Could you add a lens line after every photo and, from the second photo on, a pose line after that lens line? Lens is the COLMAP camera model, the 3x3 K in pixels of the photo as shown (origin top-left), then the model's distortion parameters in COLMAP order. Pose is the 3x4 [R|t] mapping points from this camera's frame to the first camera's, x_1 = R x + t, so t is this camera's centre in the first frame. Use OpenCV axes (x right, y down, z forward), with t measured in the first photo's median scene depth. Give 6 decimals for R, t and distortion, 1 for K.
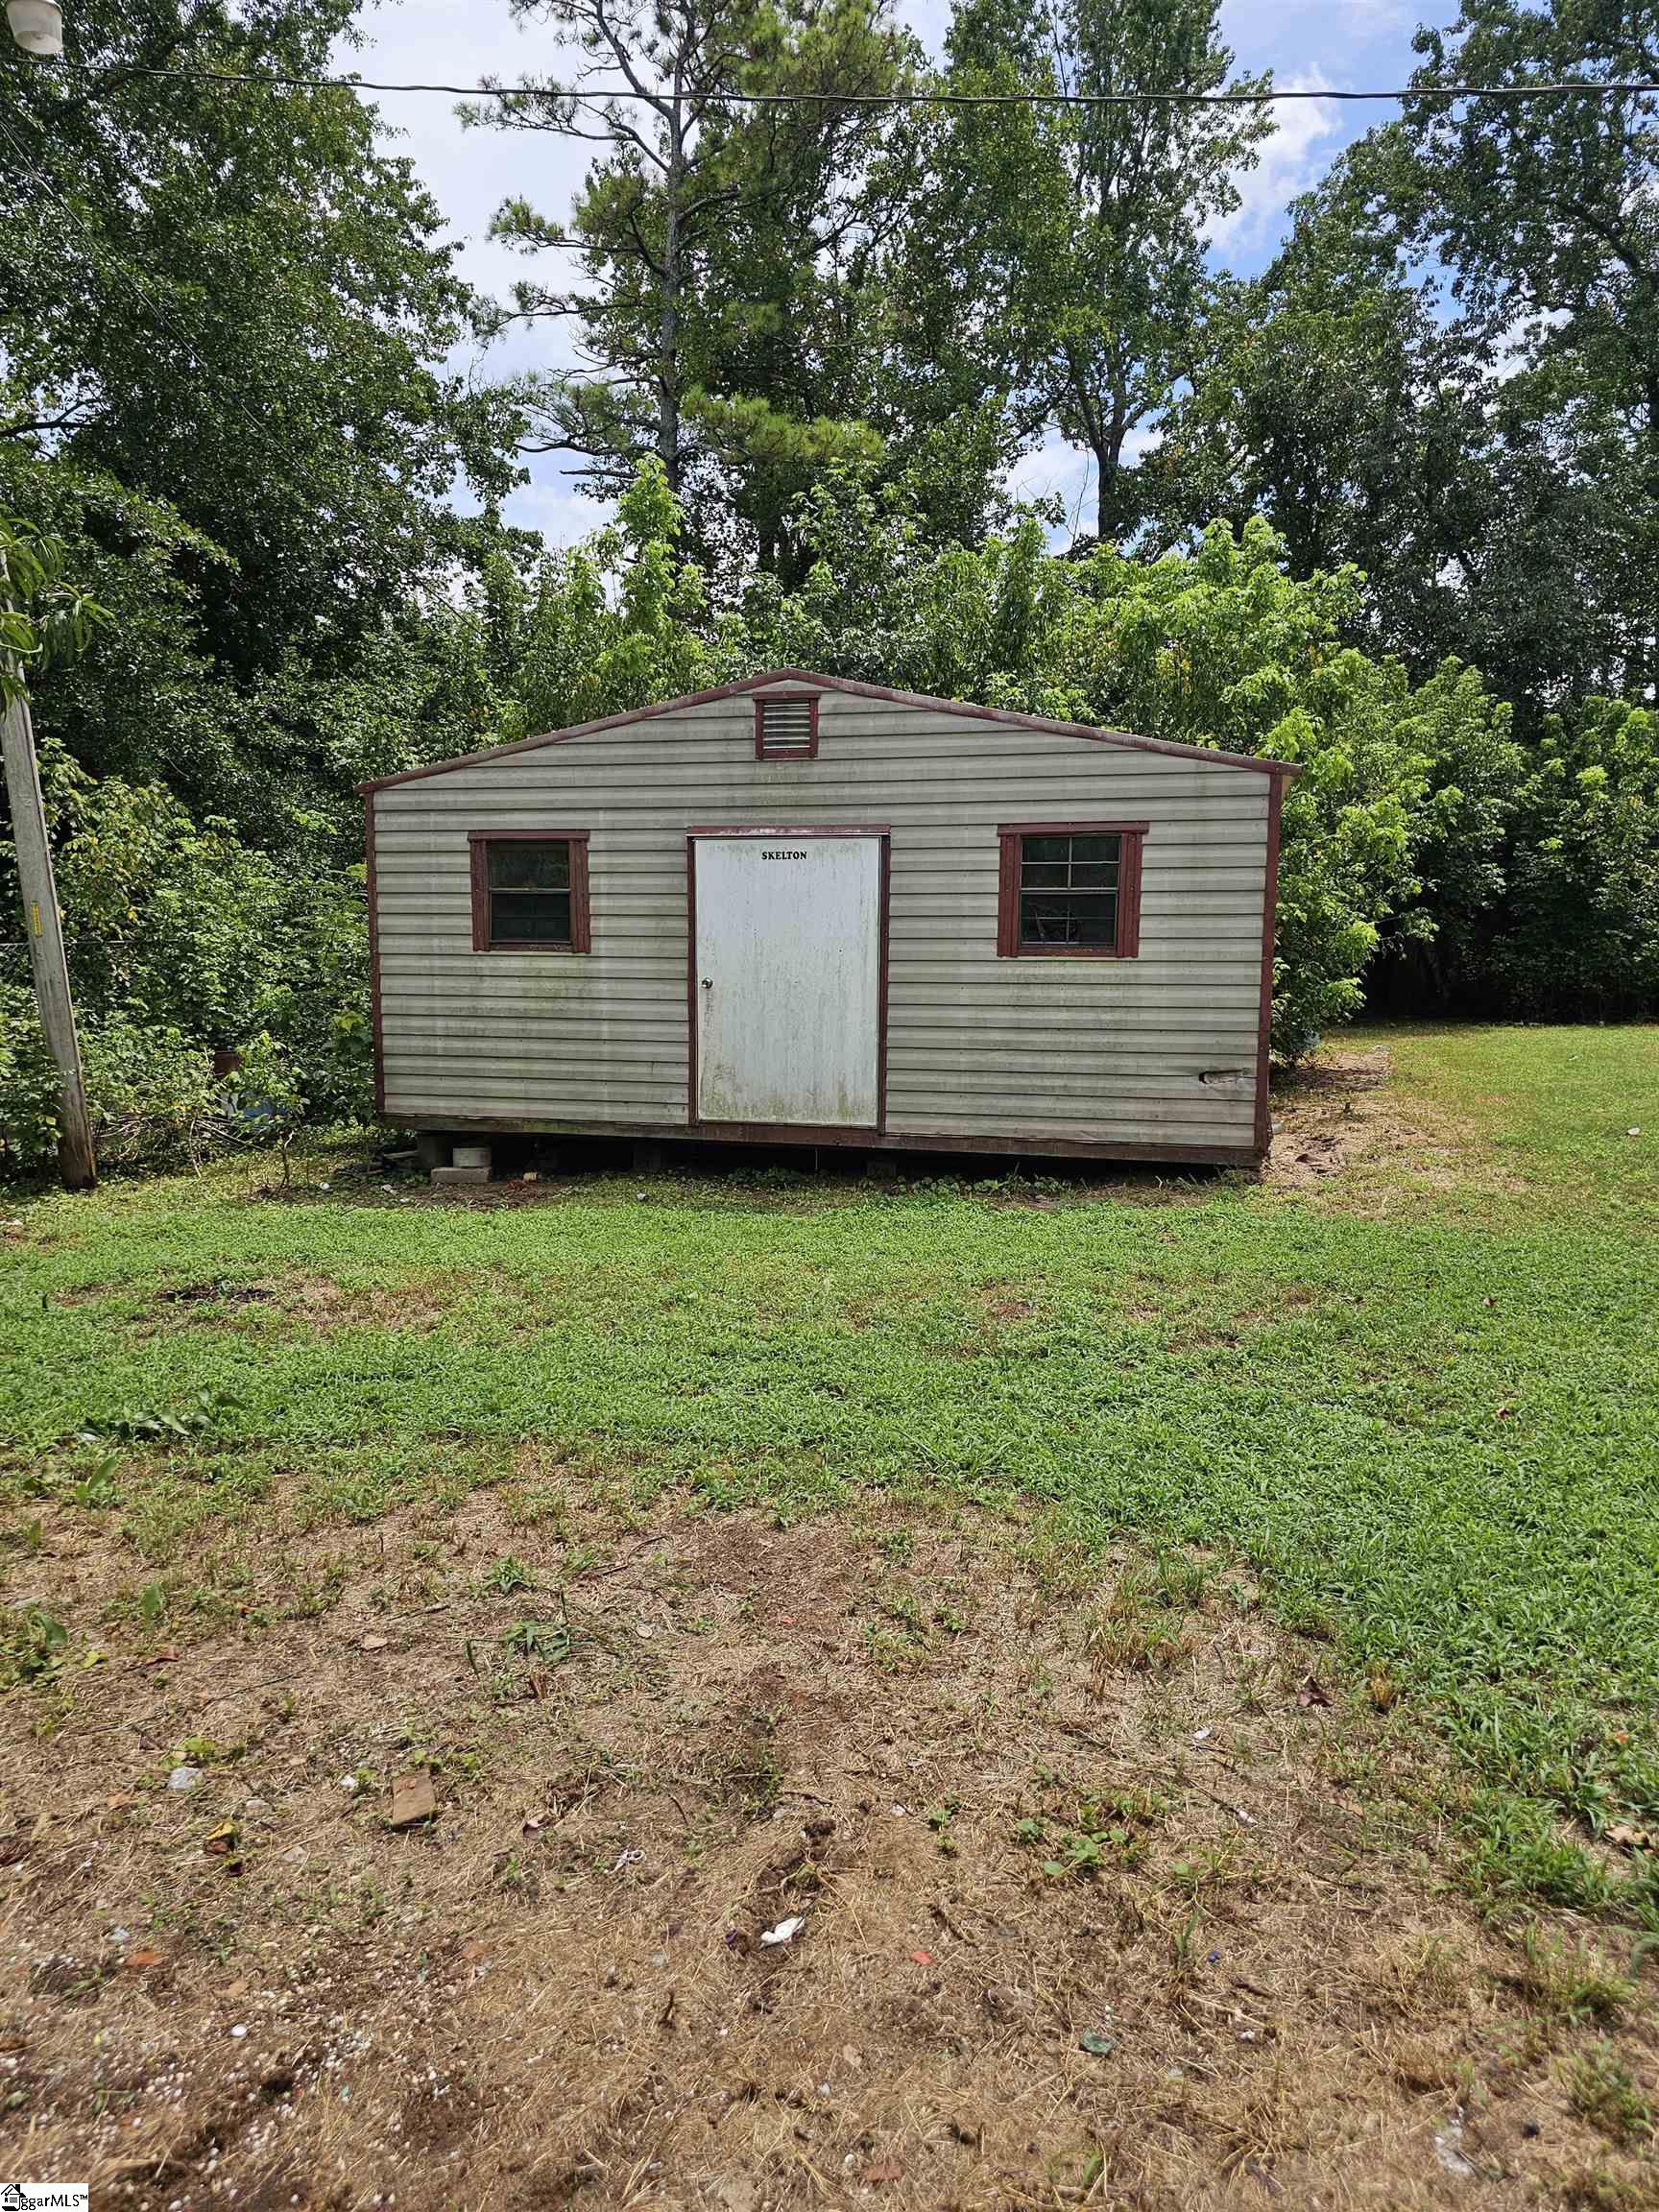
lens RADIAL K [[1478.1, 0, 829.5], [0, 1478.1, 1106.0], [0, 0, 1]] dist [0.069164, -0.056779]
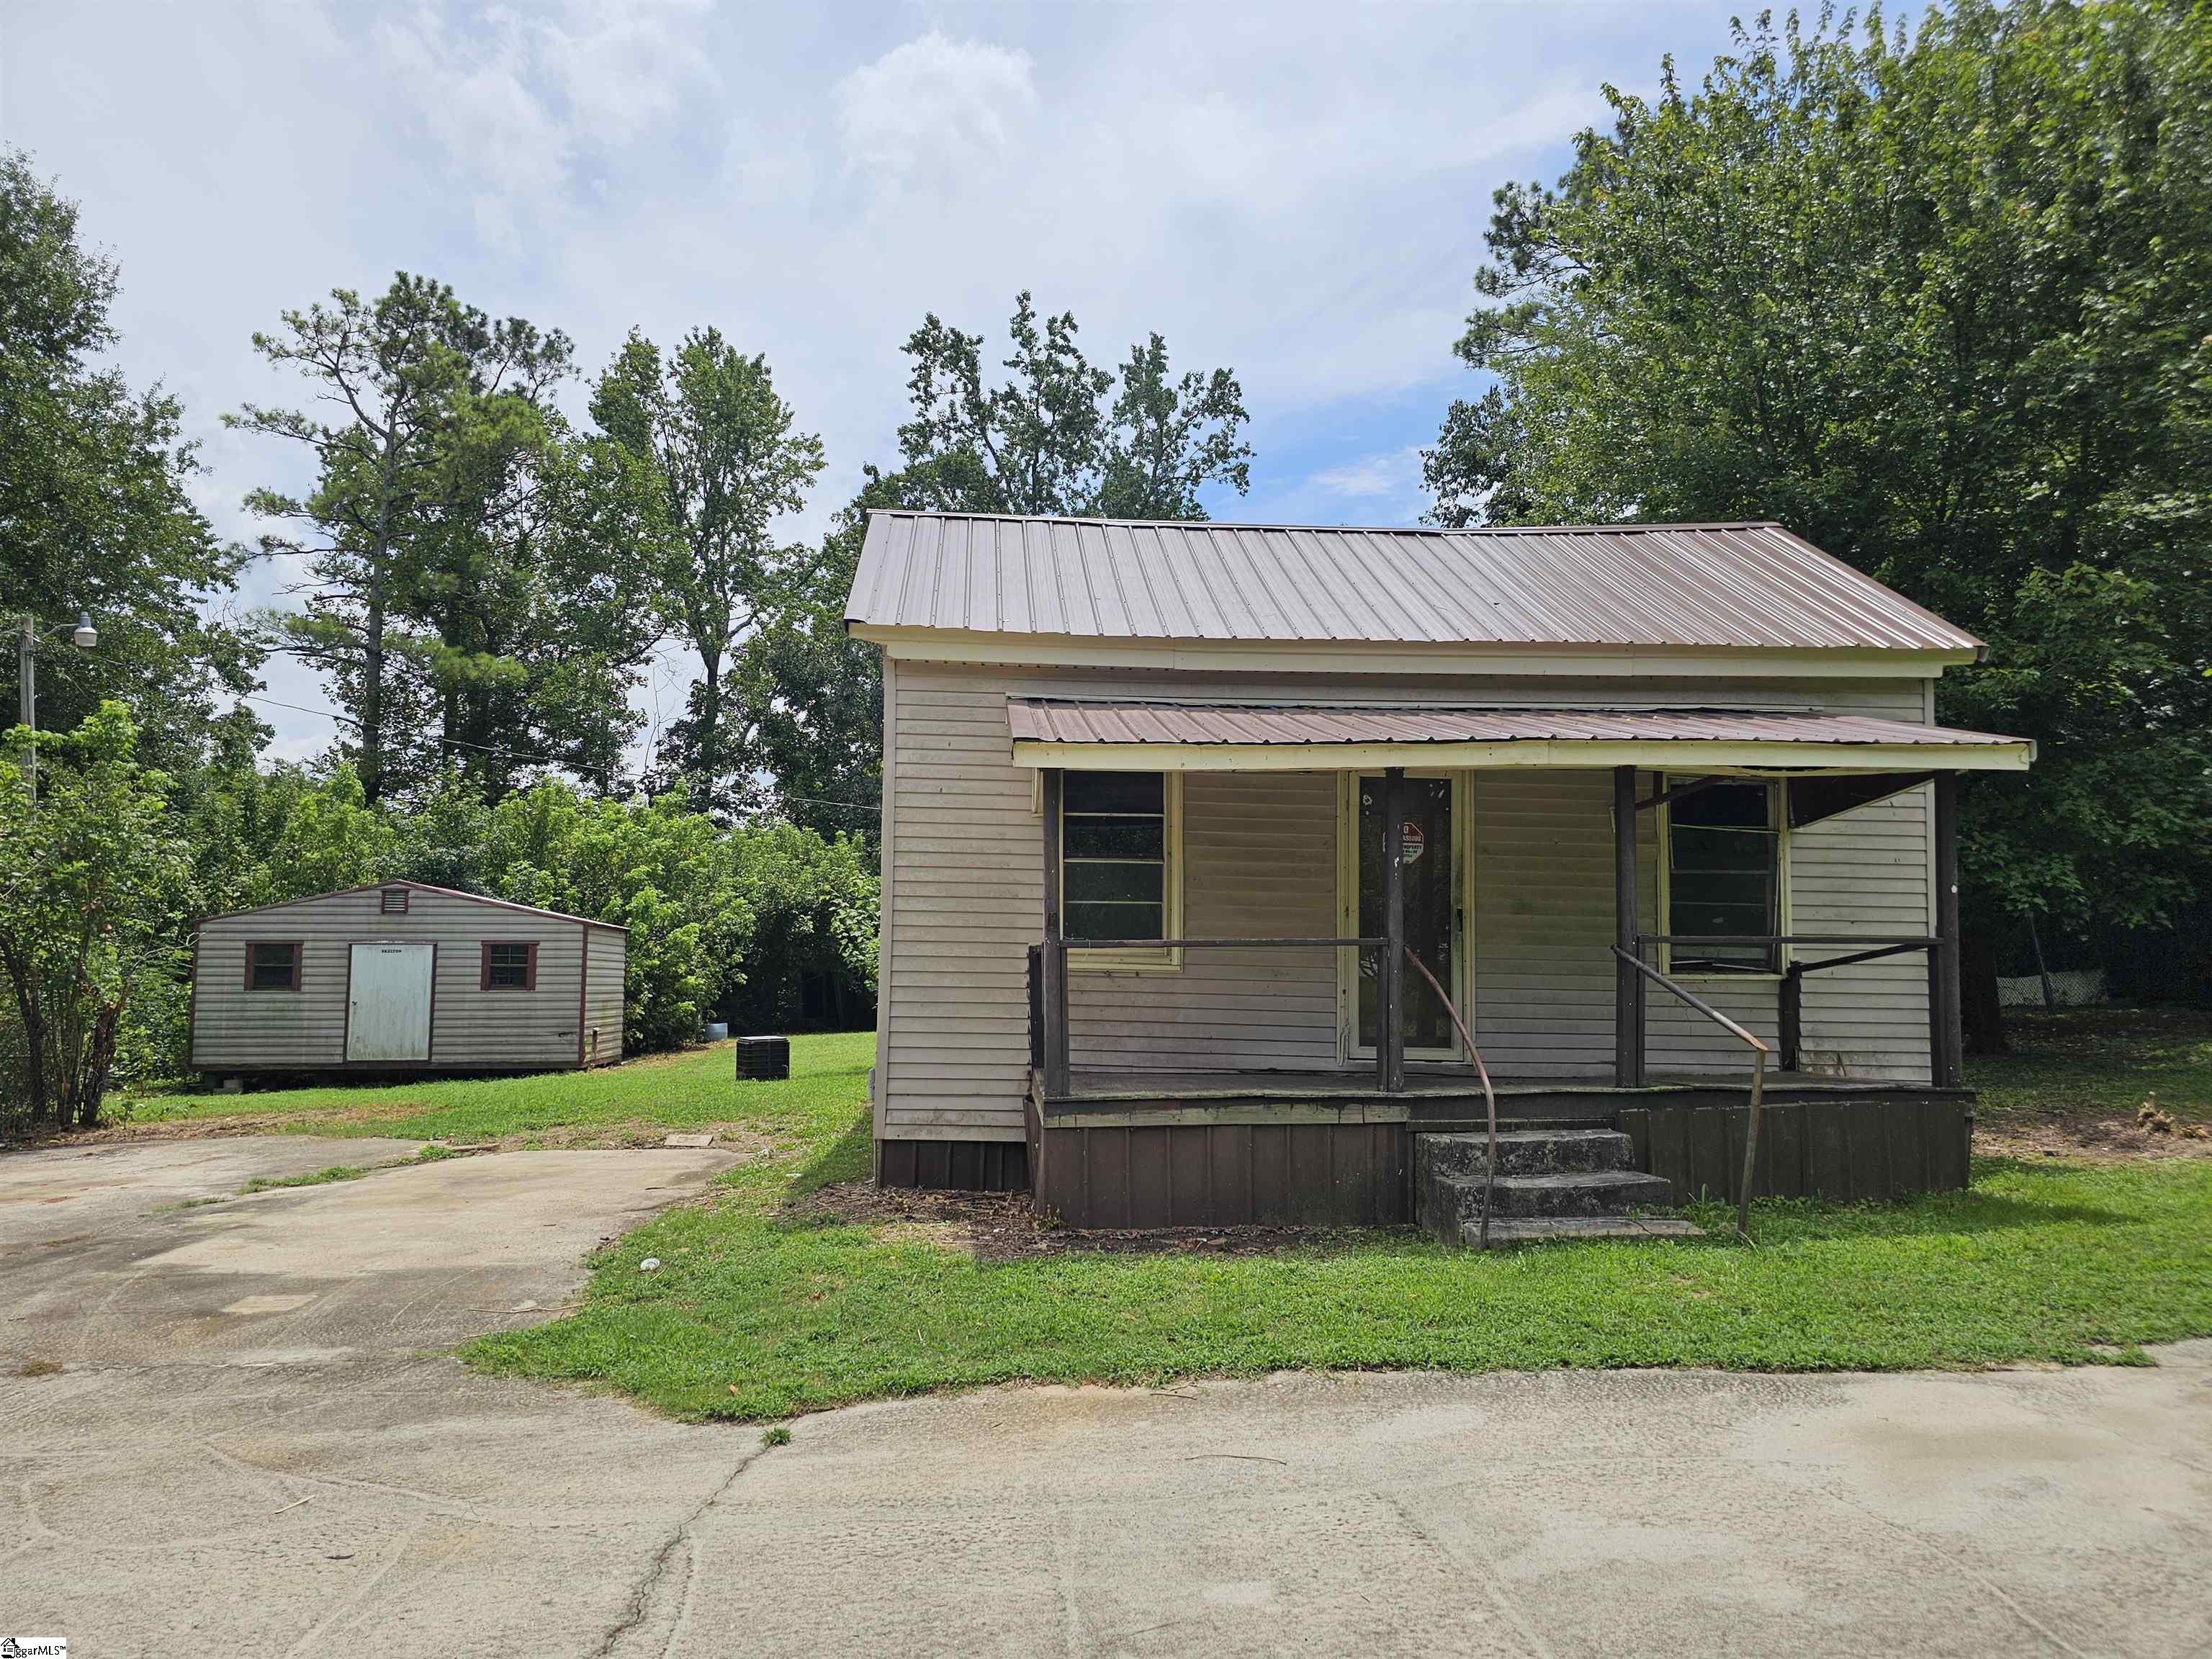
lens RADIAL K [[1474.4, 0, 1094.4], [0, 1474.4, 857.7], [0, 0, 1]] dist [0.066004, -0.067344]
pose [[0.942557, 0.025103, 0.333102, 0.238544], [0.041492, 0.980652, -0.191310, 0.201466], [-0.331459, 0.194142, 0.923279, -1.704091]]
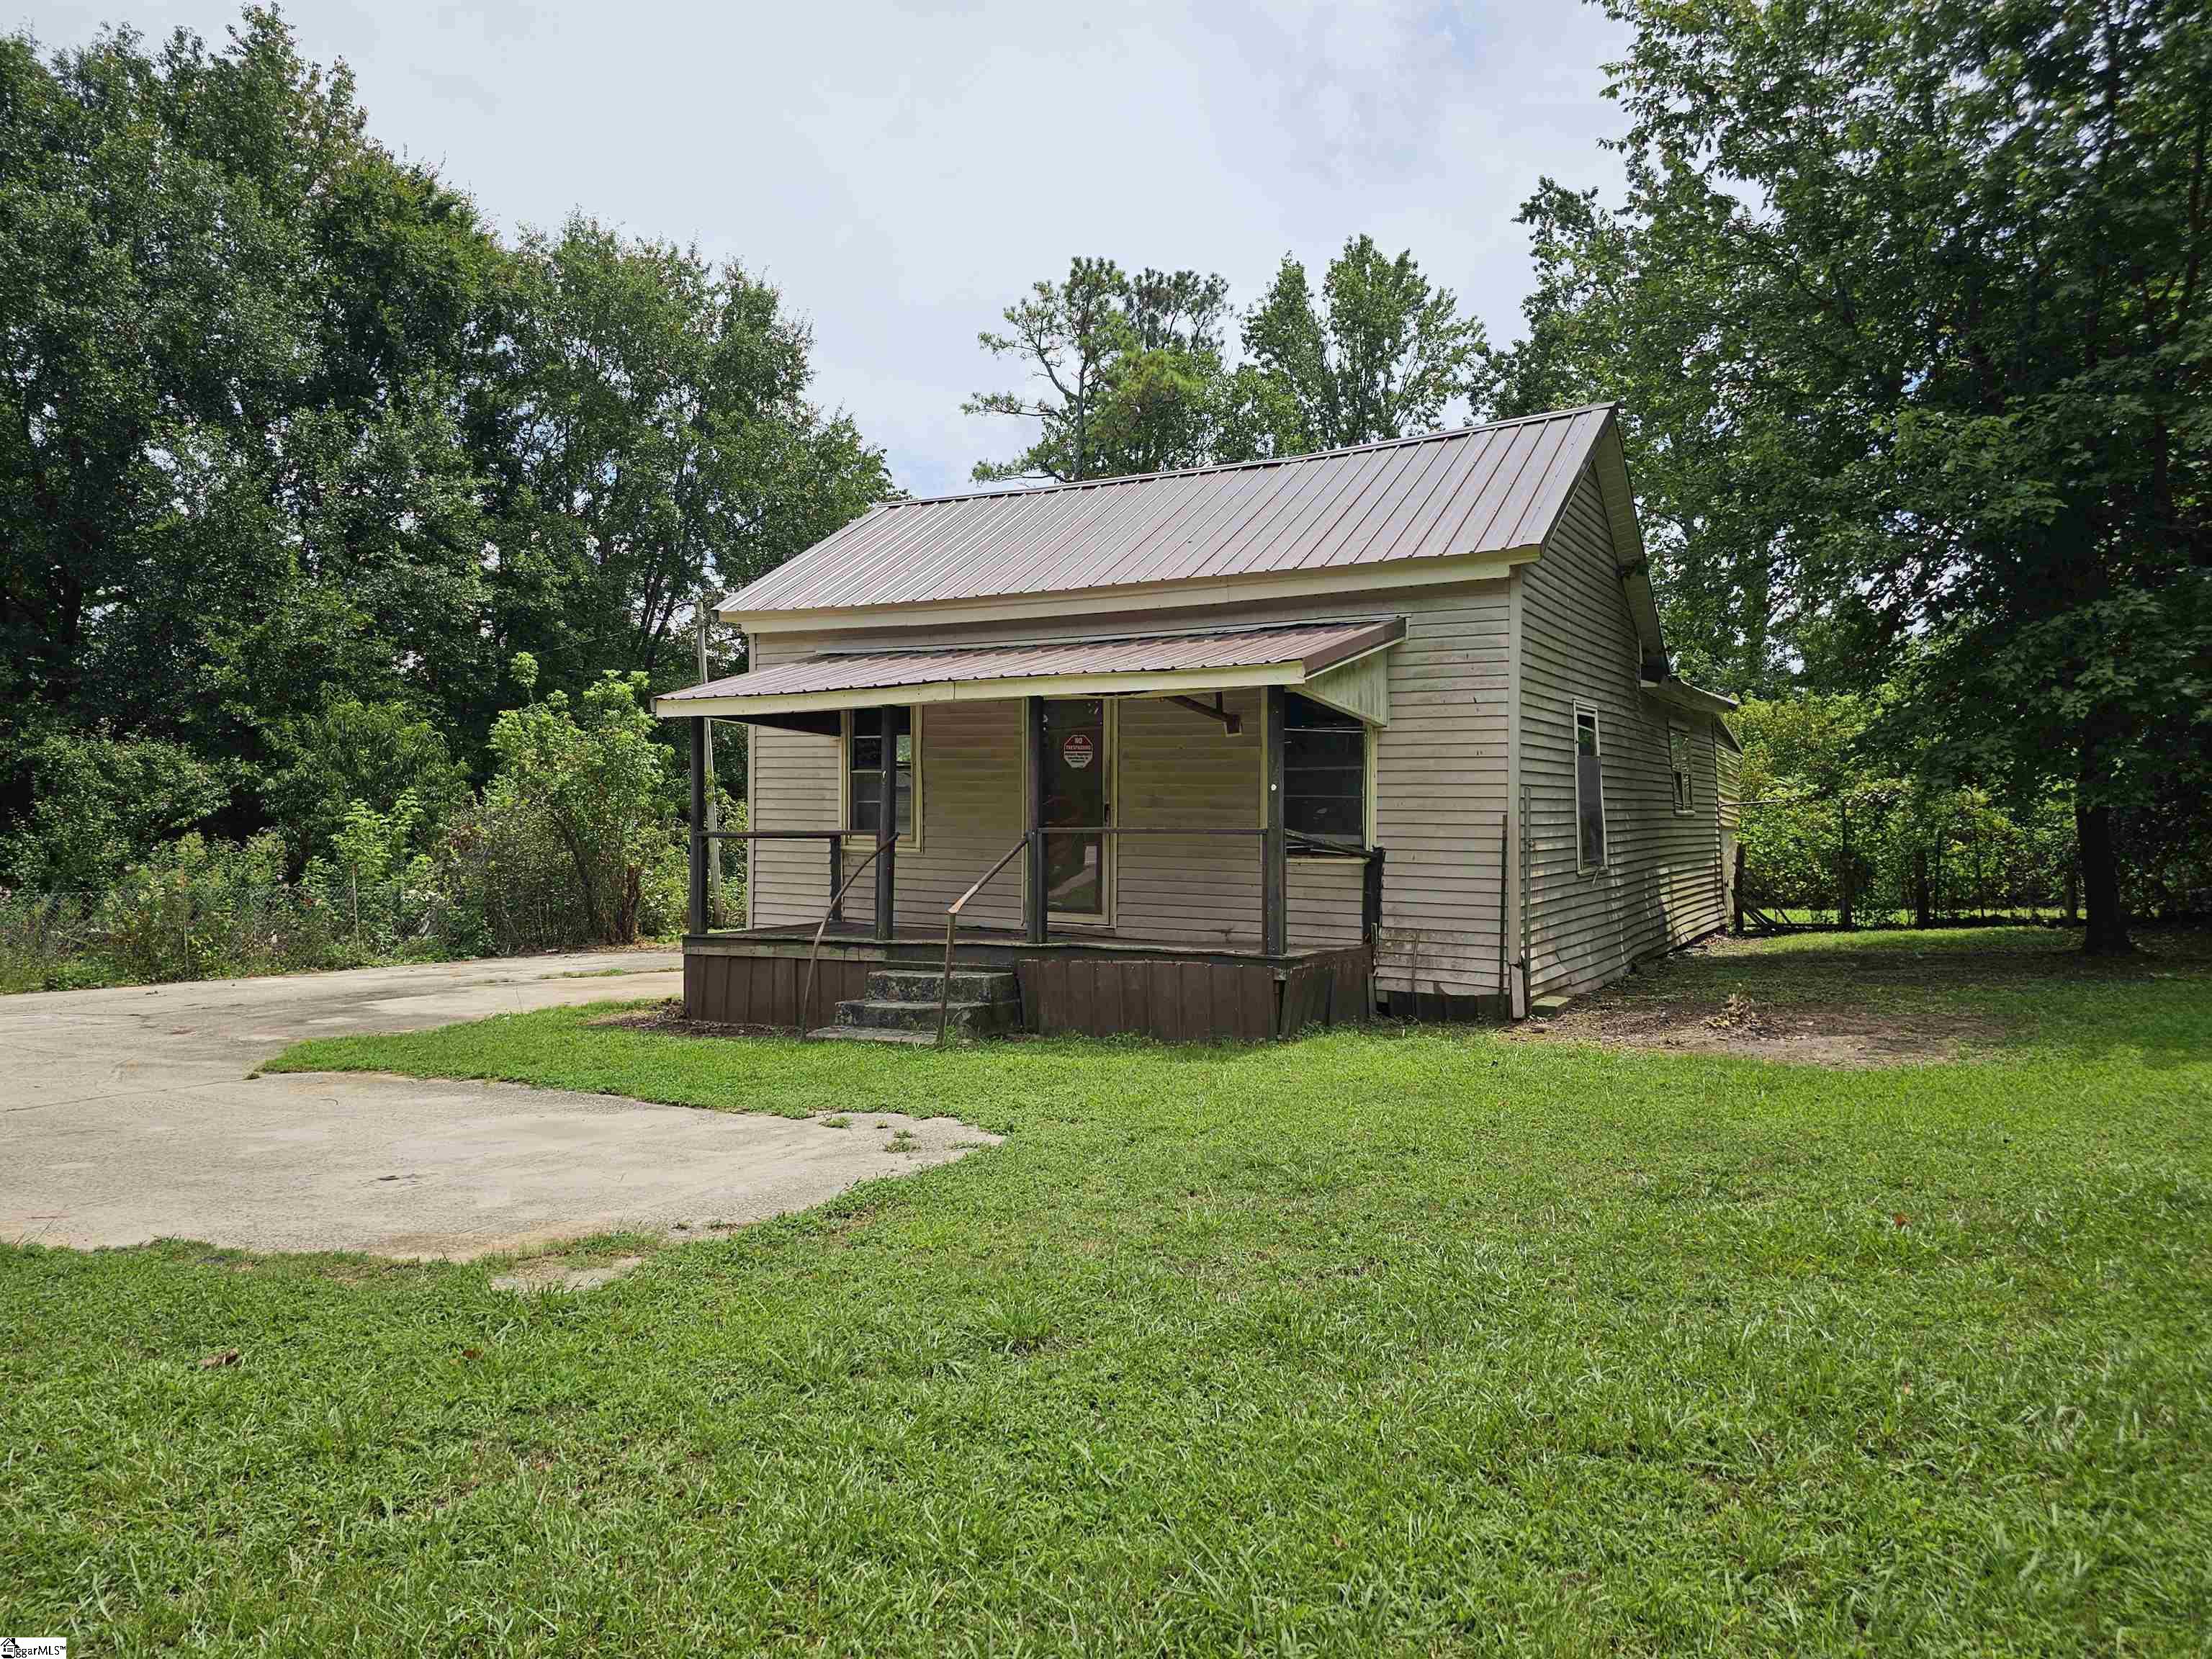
lens RADIAL K [[1472.2, 0, 1111.2], [0, 1472.2, 839.9], [0, 0, 1]] dist [0.074222, -0.079018]
pose [[0.973073, 0.006211, -0.230413, 1.137056], [-0.035139, 0.991949, -0.121661, 0.235513], [0.227802, 0.126482, 0.965458, -2.055478]]
